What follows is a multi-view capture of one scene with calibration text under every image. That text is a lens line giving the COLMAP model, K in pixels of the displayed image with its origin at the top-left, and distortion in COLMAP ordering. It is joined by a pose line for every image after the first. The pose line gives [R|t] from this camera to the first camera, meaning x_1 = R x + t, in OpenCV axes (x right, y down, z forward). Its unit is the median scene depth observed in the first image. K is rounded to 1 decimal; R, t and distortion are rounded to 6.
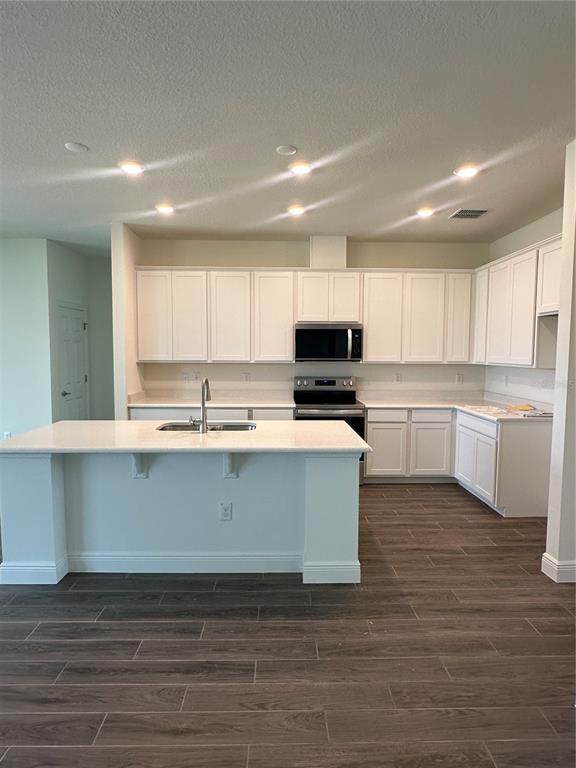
lens RADIAL K [[440.3, 0, 288.0], [0, 440.3, 384.0], [0, 0, 1]] dist [-0.004259, -0.000516]
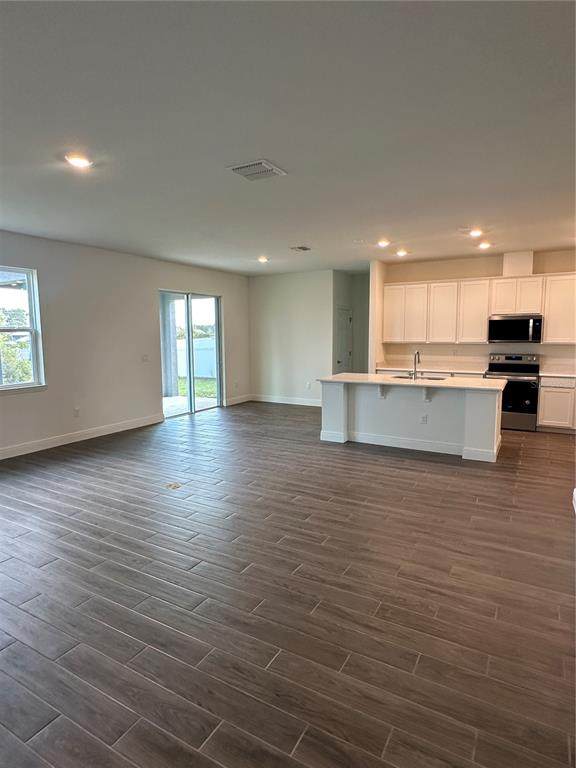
lens RADIAL K [[440.3, 0, 288.0], [0, 440.3, 384.0], [0, 0, 1]] dist [-0.004259, -0.000516]
pose [[0.859136, 0.048975, -0.509398, 0.196486], [-0.029026, 0.998471, 0.047042, 0.036116], [0.510923, -0.025629, 0.859244, -0.586444]]
